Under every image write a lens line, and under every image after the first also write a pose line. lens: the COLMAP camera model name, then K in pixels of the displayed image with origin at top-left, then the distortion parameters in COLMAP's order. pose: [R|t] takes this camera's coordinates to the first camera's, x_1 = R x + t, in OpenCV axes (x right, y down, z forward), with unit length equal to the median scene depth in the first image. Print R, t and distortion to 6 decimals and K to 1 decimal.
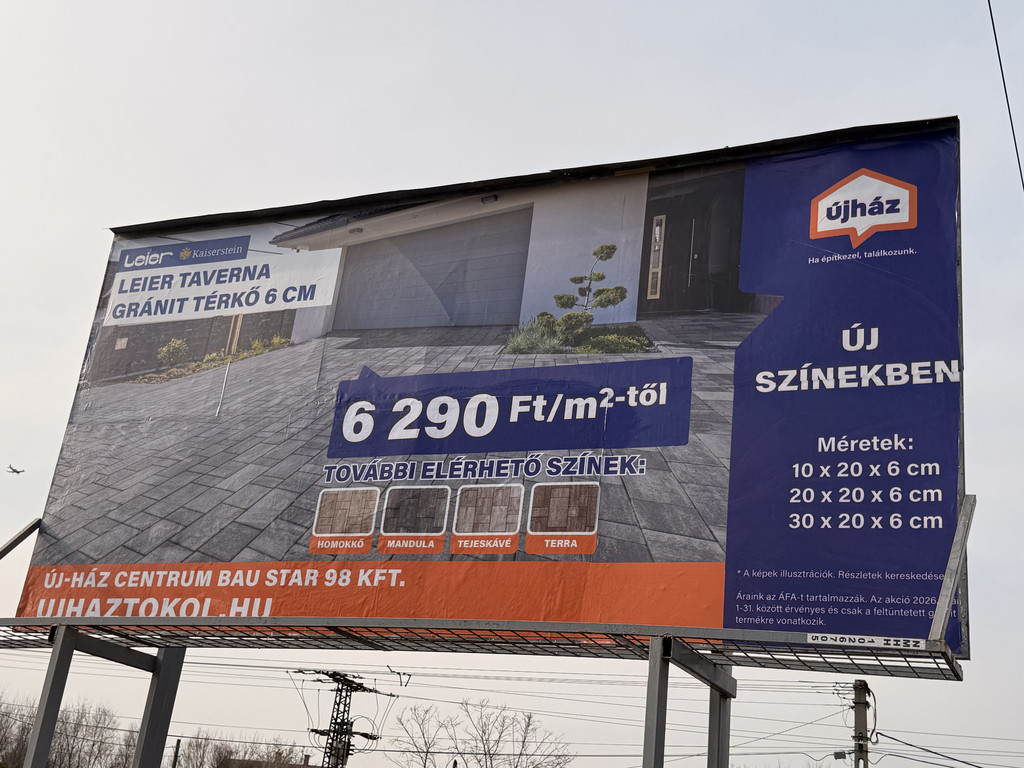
lens RADIAL K [[1266.8, 0, 521.4], [0, 1266.8, 387.7], [0, 0, 1]] dist [0.175371, 0.000000]
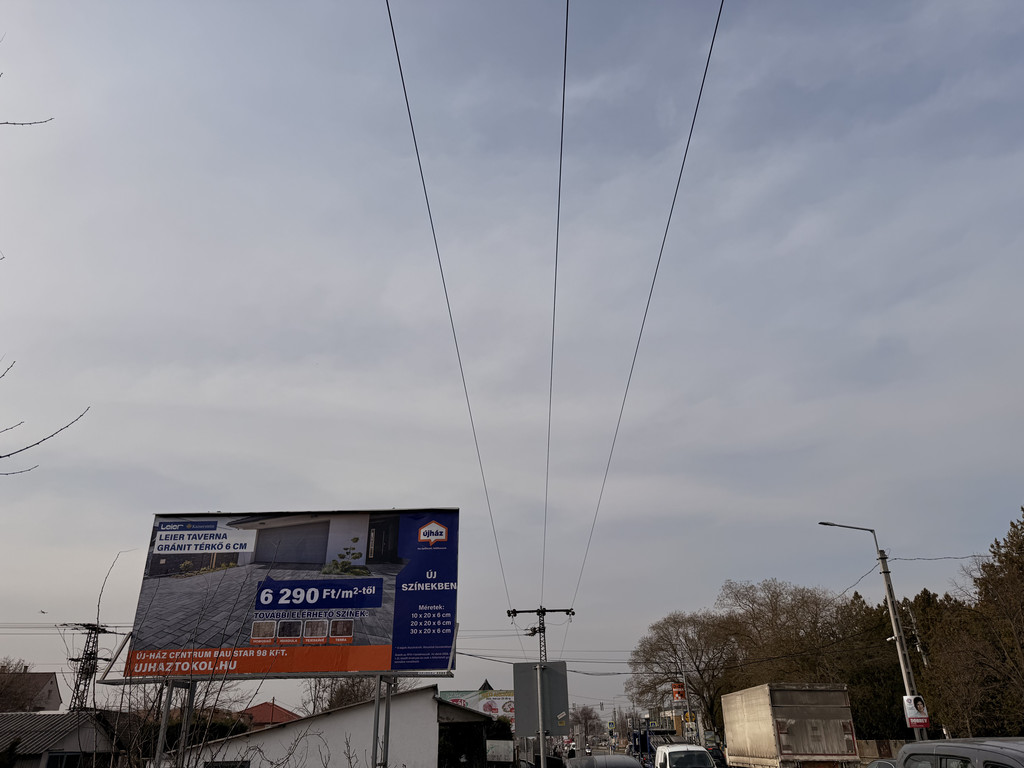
lens RADIAL K [[727.4, 0, 524.4], [0, 727.4, 385.3], [0, 0, 1]] dist [0.059184, -0.069159]
pose [[0.905837, 0.060294, 0.419314, -0.329318], [-0.040990, 0.997650, -0.054902, -0.394936], [-0.421639, 0.032545, 0.906180, -0.828888]]
